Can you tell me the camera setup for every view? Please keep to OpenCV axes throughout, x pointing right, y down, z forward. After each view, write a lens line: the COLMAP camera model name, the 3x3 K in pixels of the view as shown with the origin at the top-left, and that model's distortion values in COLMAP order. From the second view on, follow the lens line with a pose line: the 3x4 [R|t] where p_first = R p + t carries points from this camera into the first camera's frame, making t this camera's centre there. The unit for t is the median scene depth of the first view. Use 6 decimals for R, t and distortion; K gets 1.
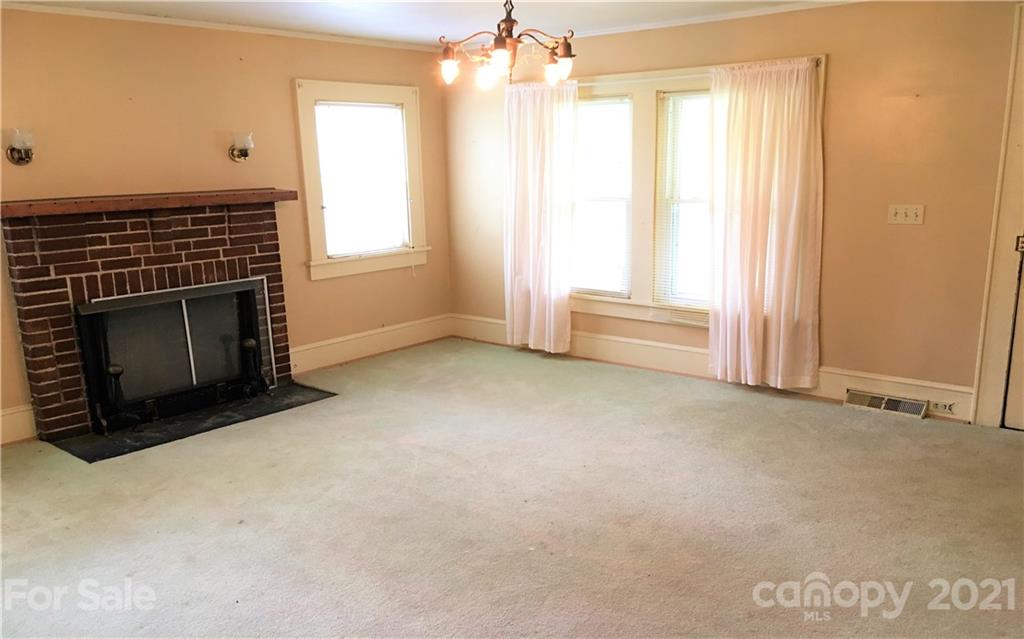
lens RADIAL K [[835.0, 0, 513.0], [0, 835.0, 365.1], [0, 0, 1]] dist [0.047677, -0.012727]
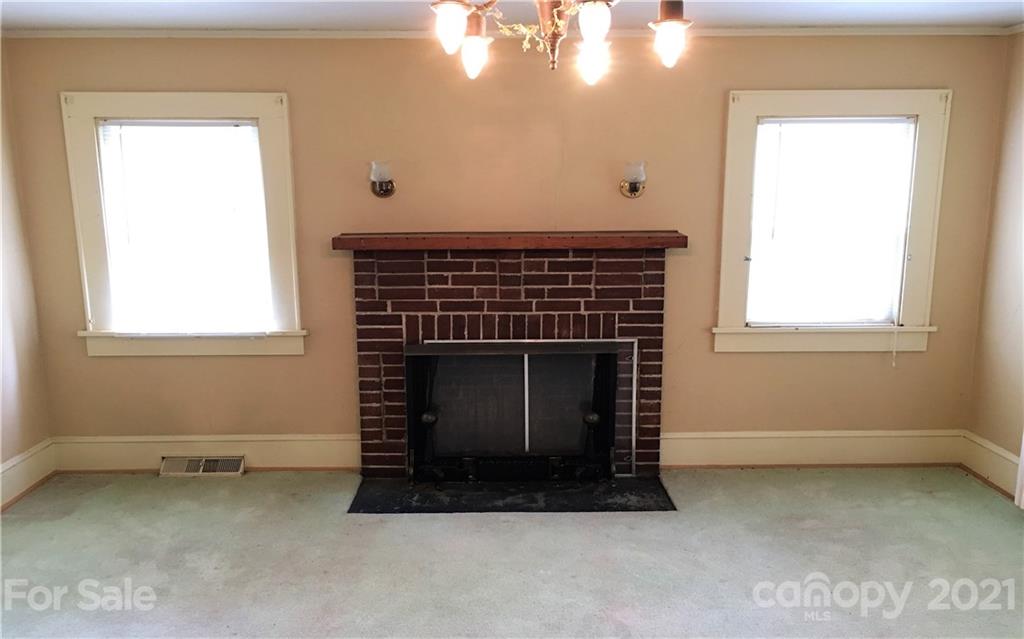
lens RADIAL K [[835.0, 0, 513.0], [0, 835.0, 365.1], [0, 0, 1]] dist [0.047677, -0.012727]
pose [[0.663543, 0.165268, -0.729655, 0.230522], [-0.193900, 0.979960, 0.045631, -0.103280], [0.722574, 0.111202, 0.682291, 0.404188]]
